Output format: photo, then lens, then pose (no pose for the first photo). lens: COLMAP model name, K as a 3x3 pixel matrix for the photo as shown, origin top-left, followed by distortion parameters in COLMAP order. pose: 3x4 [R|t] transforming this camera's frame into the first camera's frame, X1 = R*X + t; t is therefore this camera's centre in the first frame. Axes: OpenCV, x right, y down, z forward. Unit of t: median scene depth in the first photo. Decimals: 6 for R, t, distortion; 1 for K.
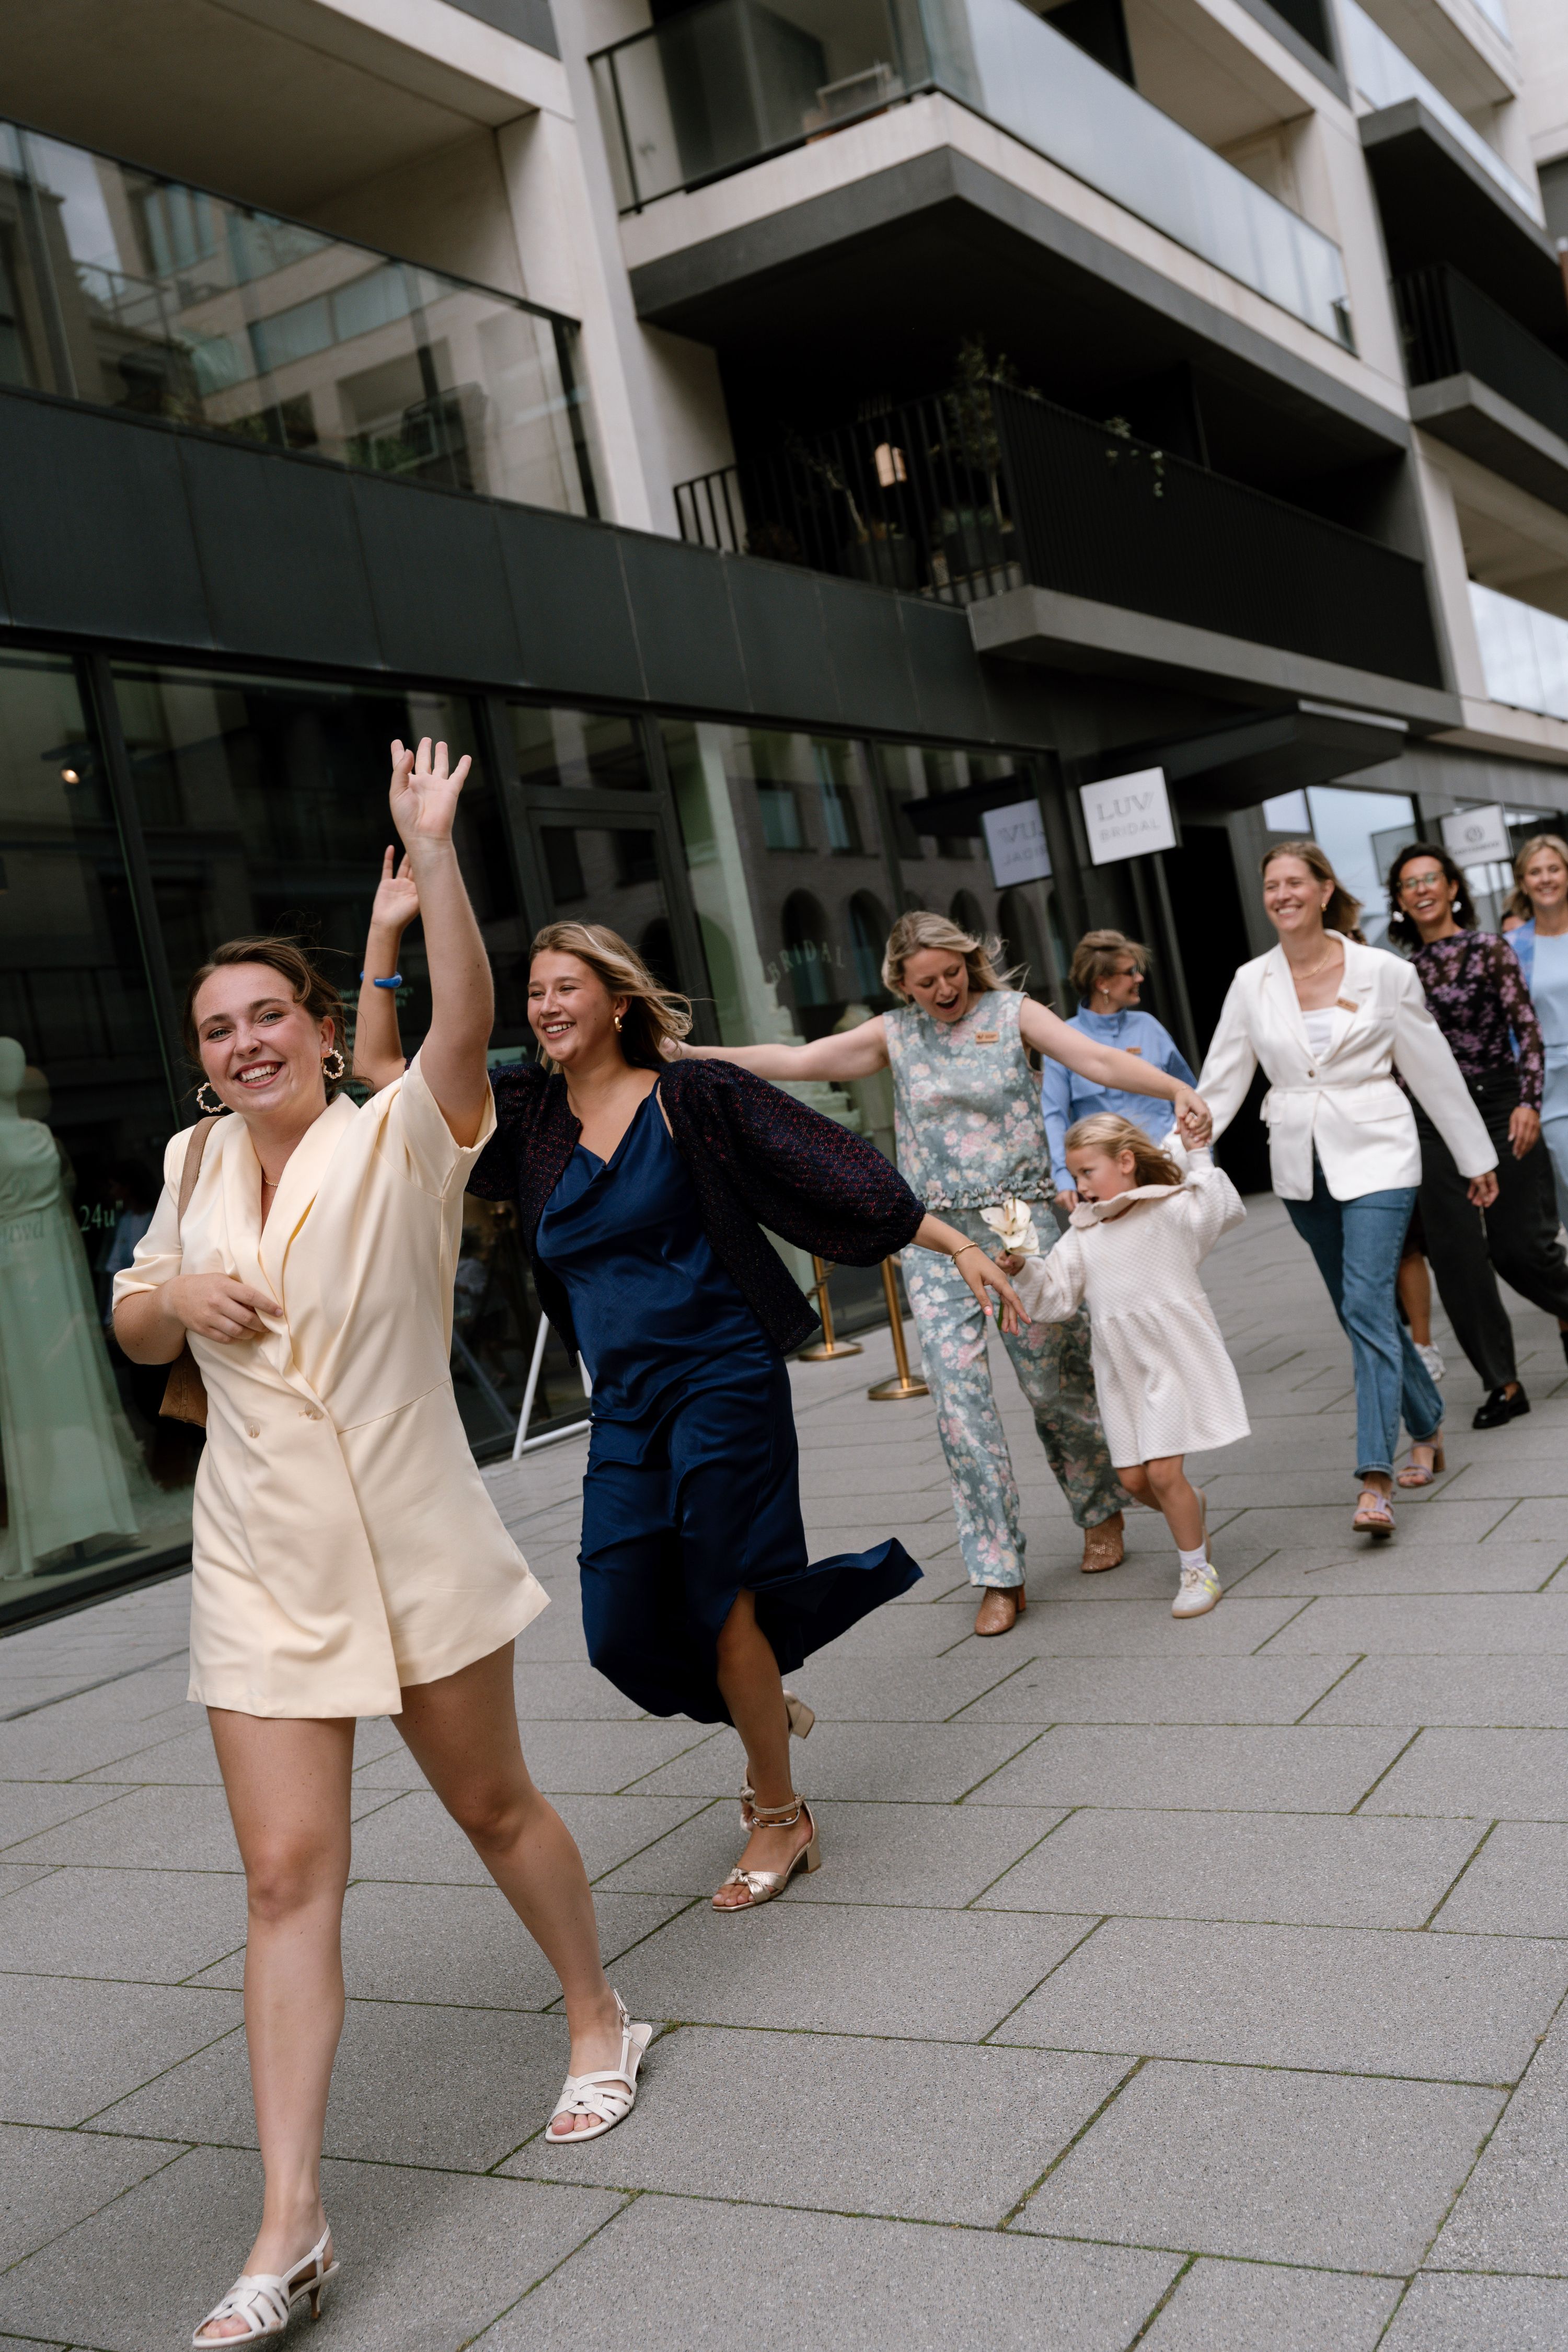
lens RADIAL K [[2368.1, 0, 784.0], [0, 2368.1, 1176.0], [0, 0, 1]] dist [-0.011643, 0.019806]
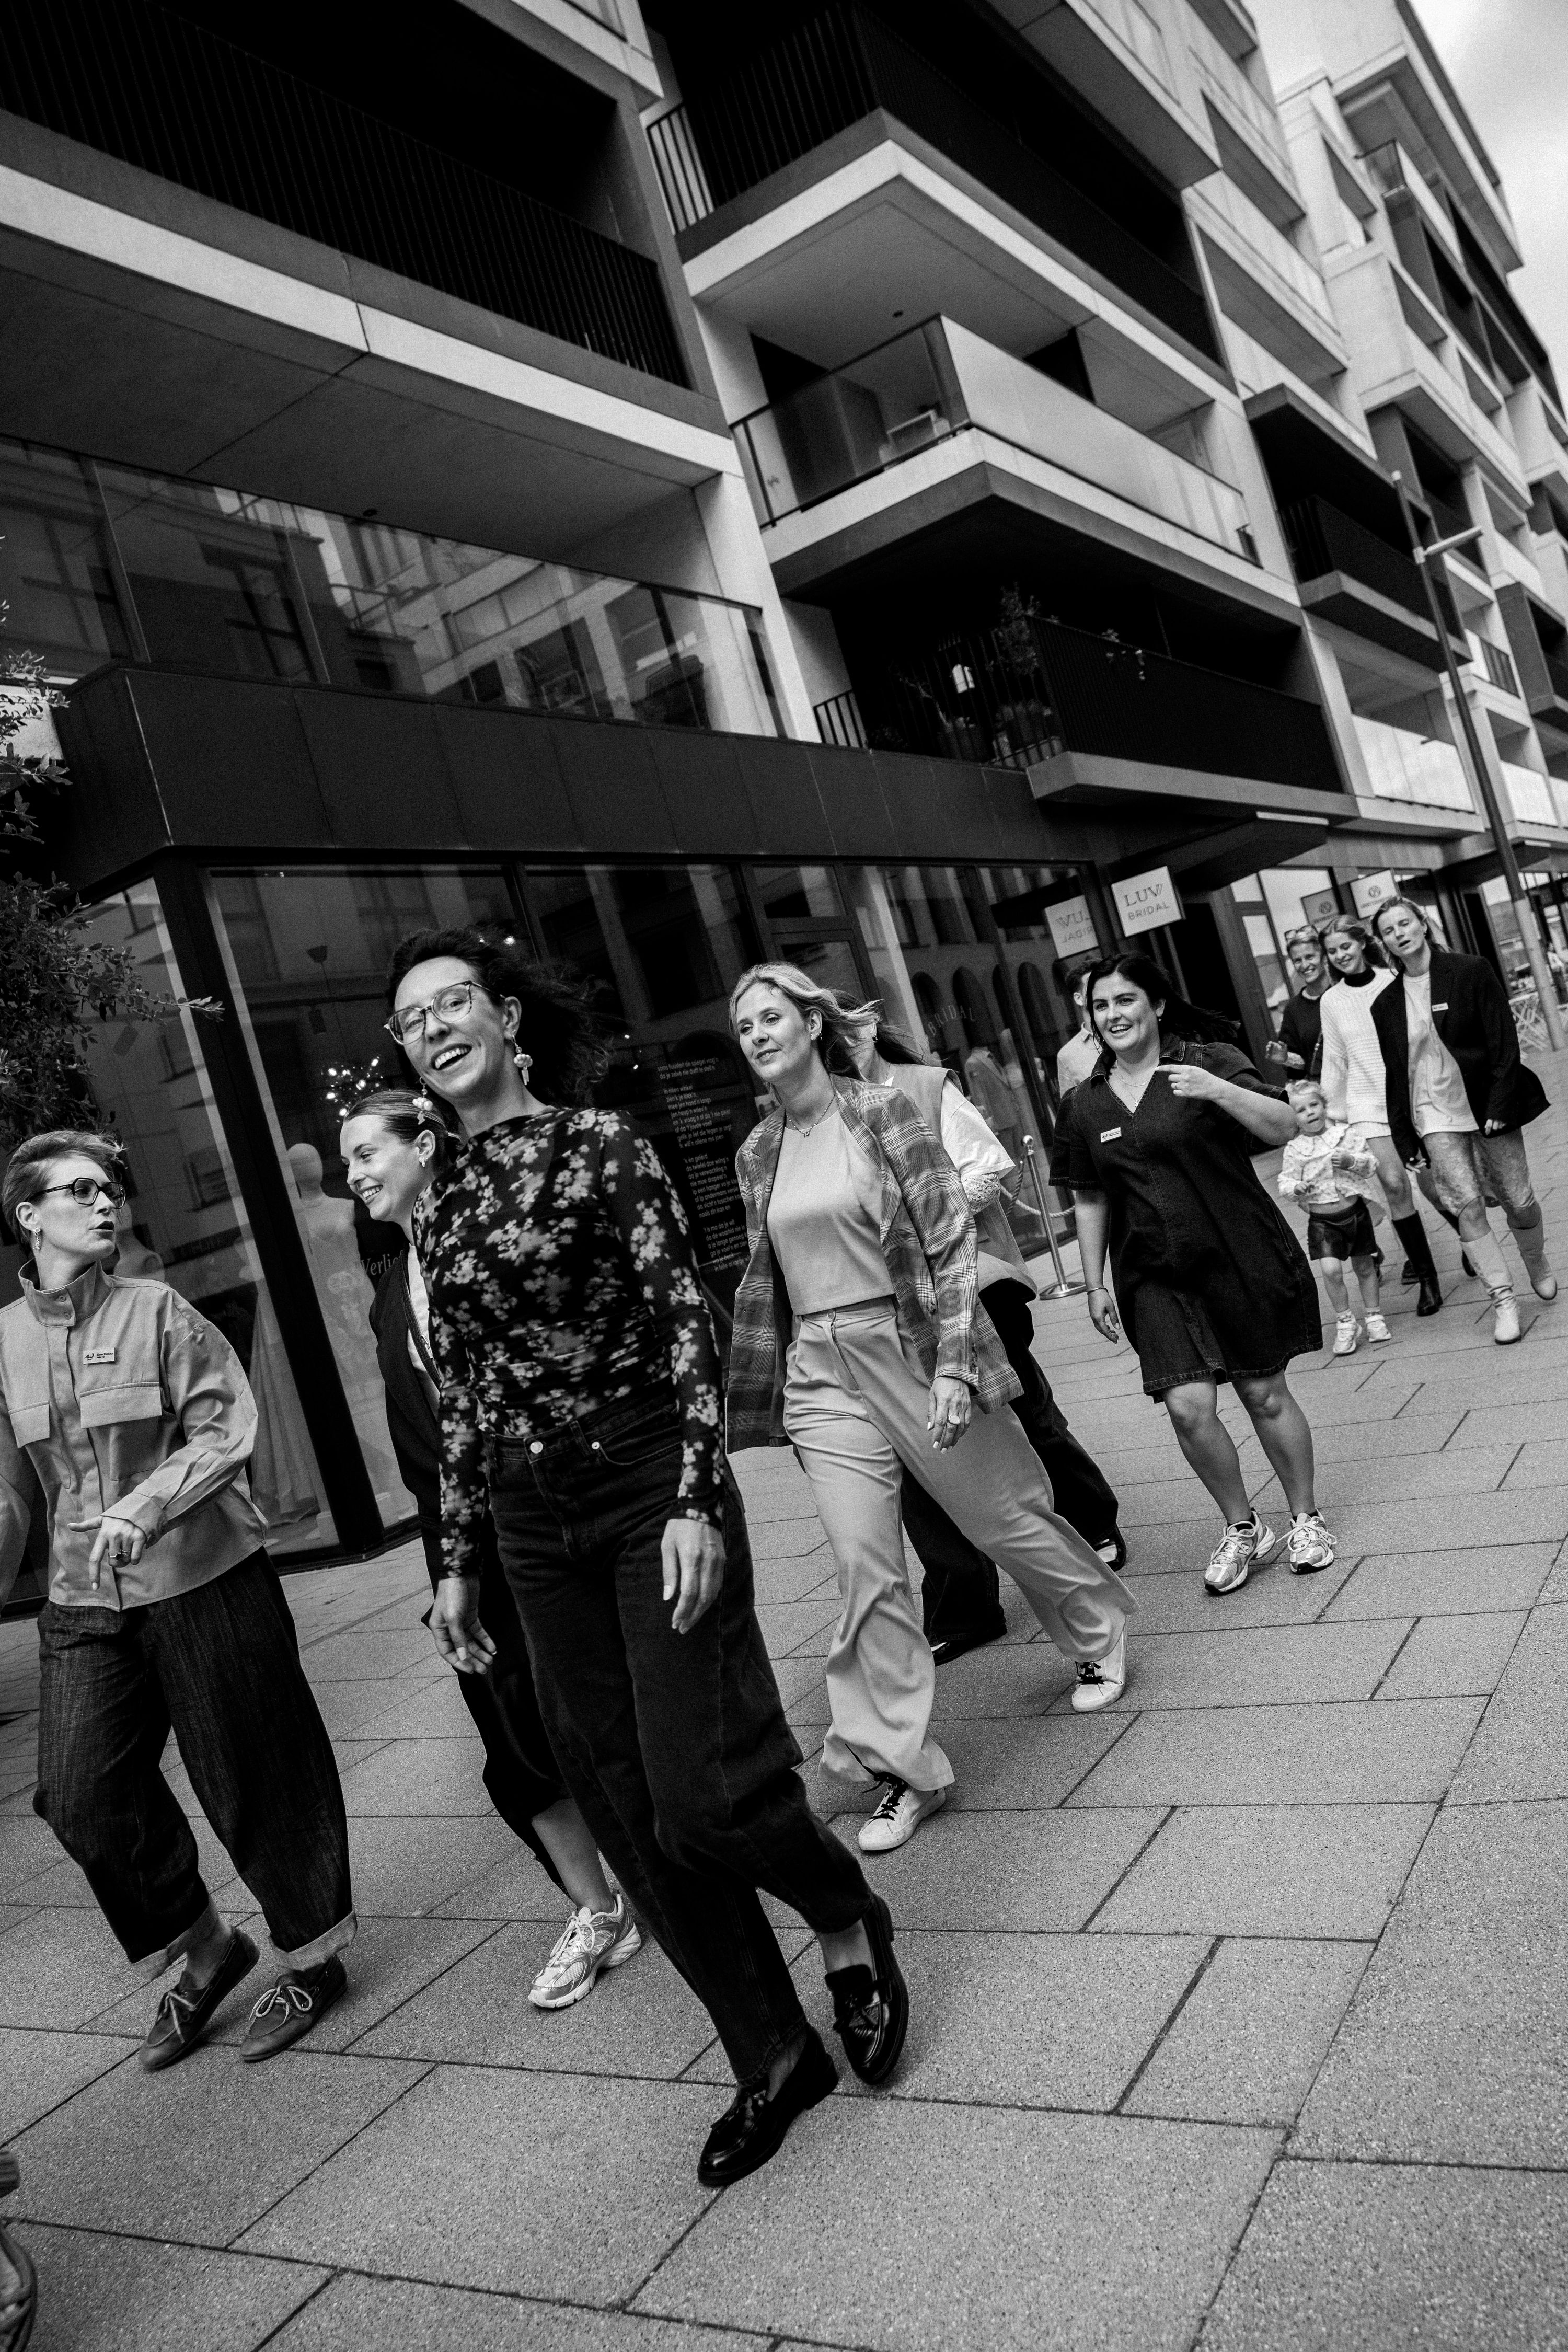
lens RADIAL K [[1773.7, 0, 785.0], [0, 1773.7, 1208.9], [0, 0, 1]] dist [-0.096795, 0.089008]
pose [[0.995047, -0.090515, -0.041088, -0.049961], [0.090784, 0.995859, 0.004717, 0.010622], [0.040491, -0.008424, 0.999144, -0.092138]]
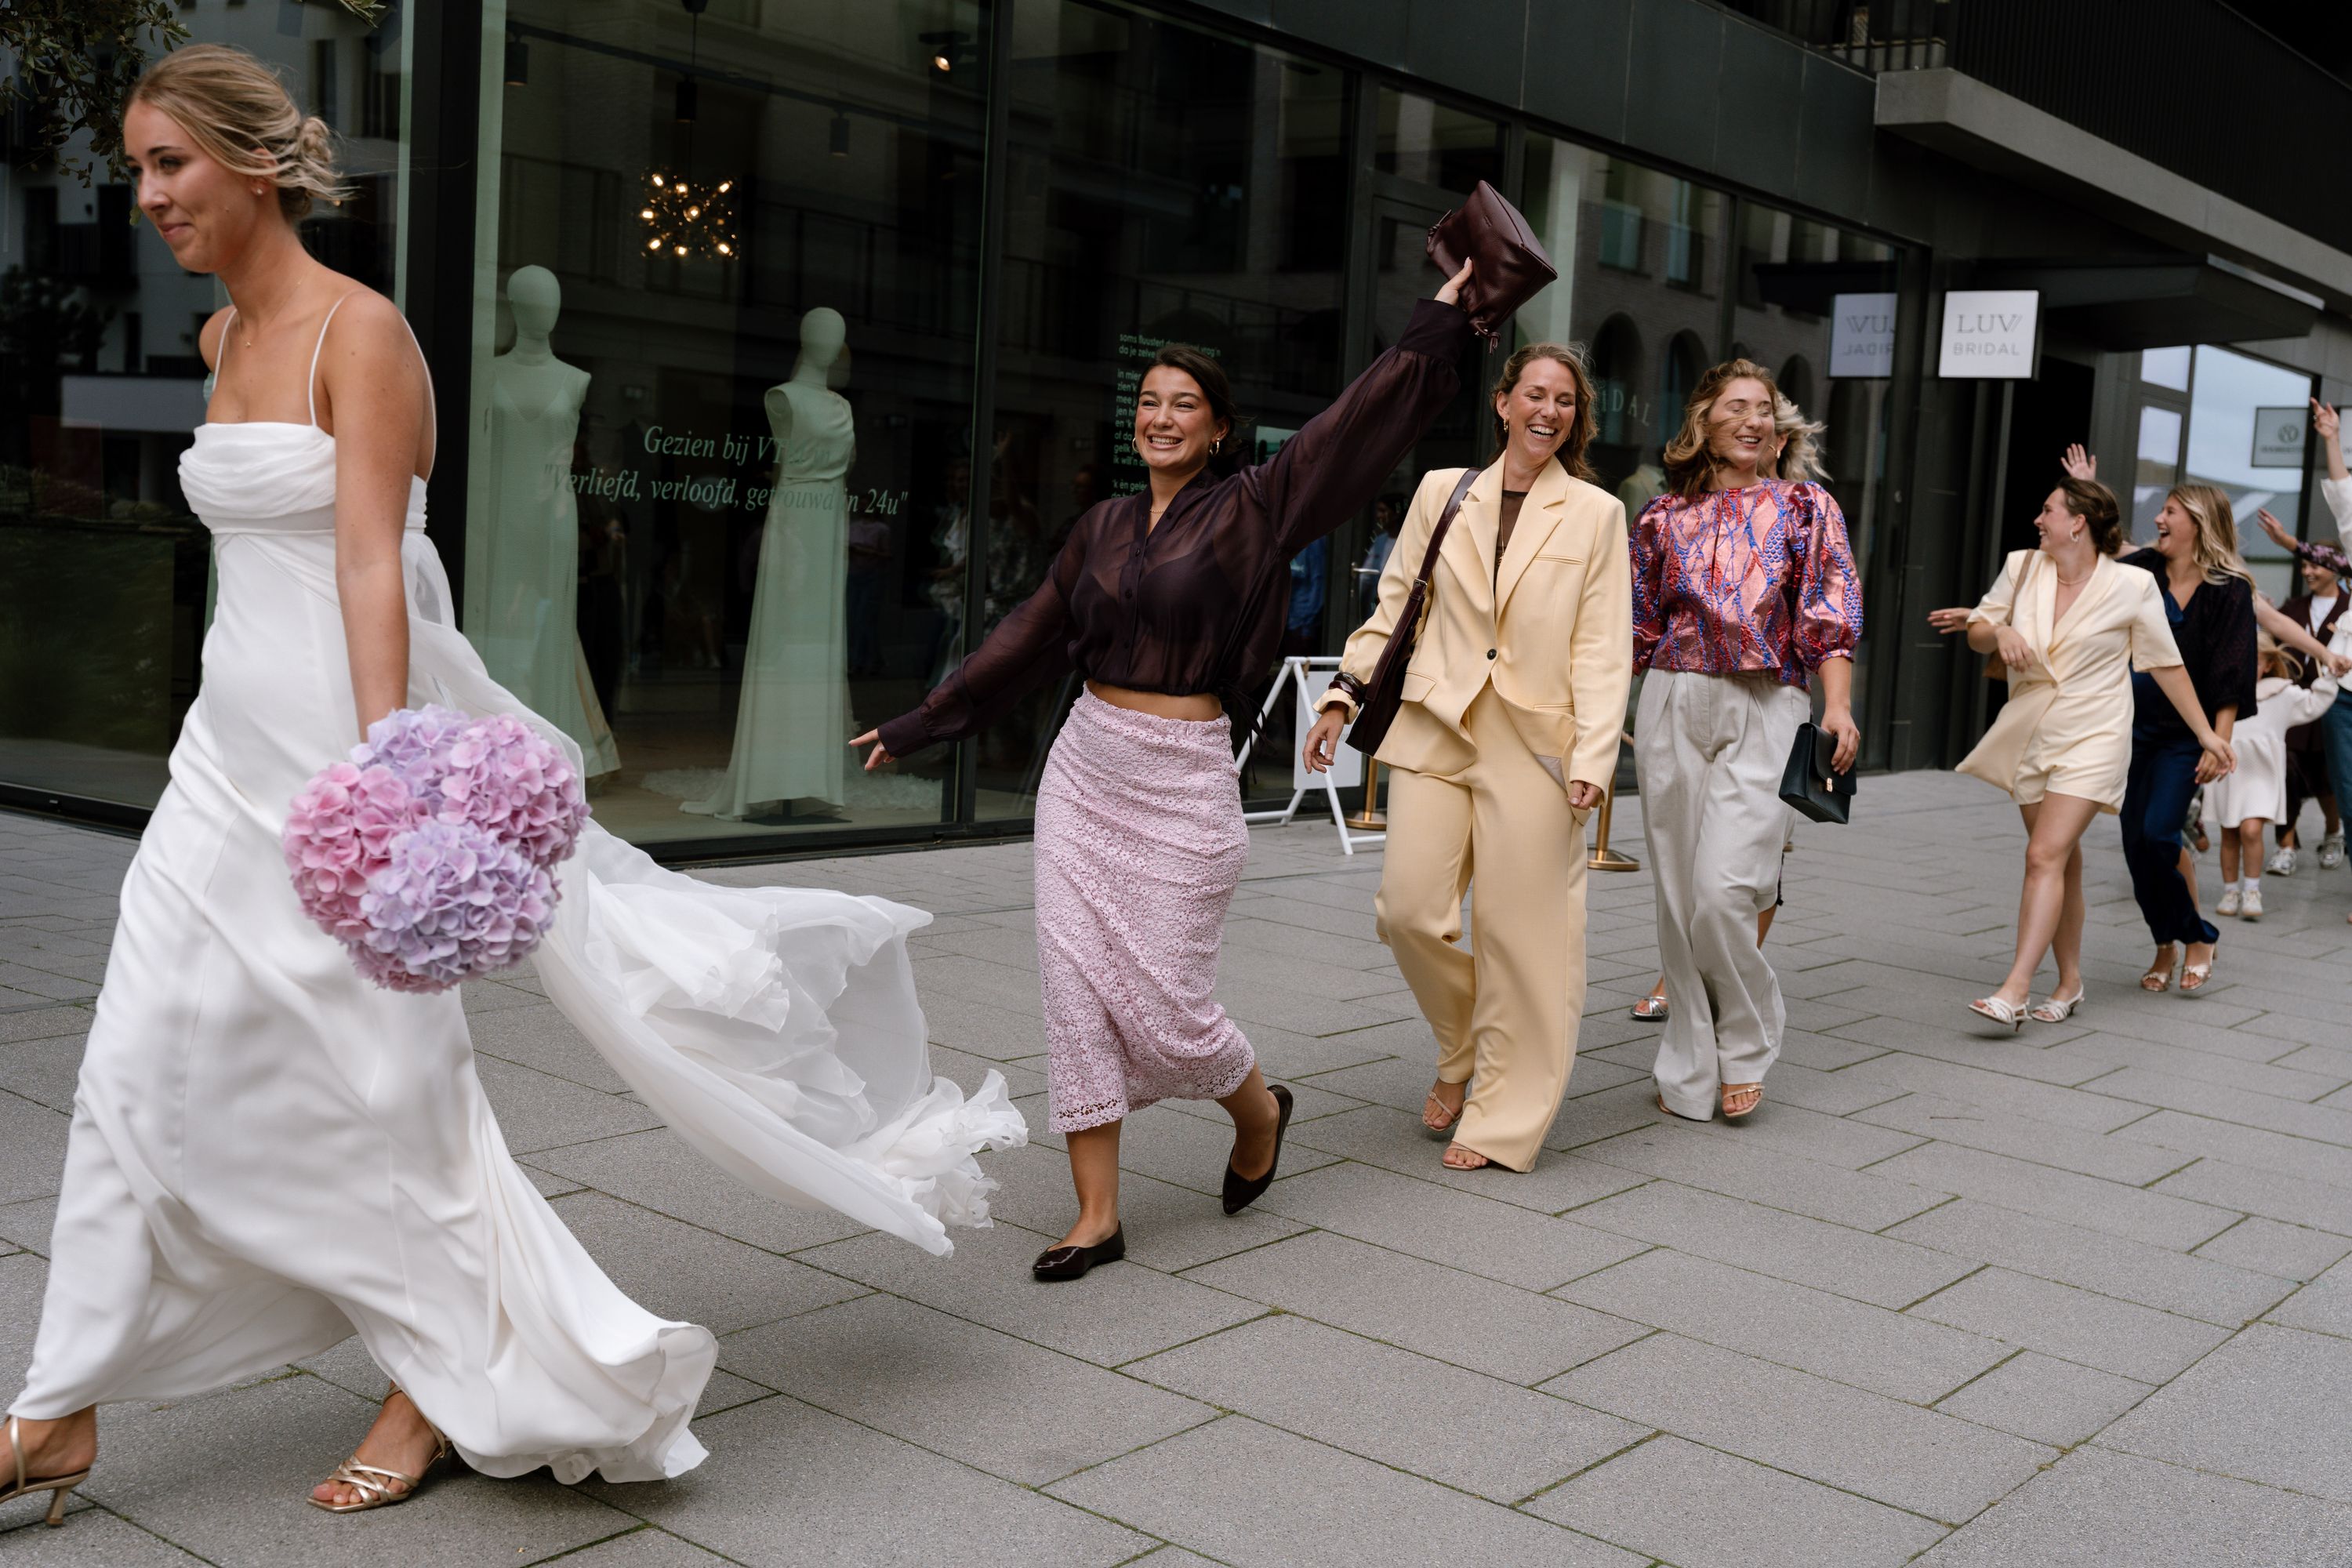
lens RADIAL K [[2590.2, 0, 1186.6], [0, 2590.2, 804.5], [0, 0, 1]] dist [-0.002439, 0.009474]
pose [[0.962074, 0.251336, -0.106037, -0.004164], [-0.240848, 0.965143, 0.102426, -0.001814], [0.128084, -0.073003, 0.989073, -0.066220]]
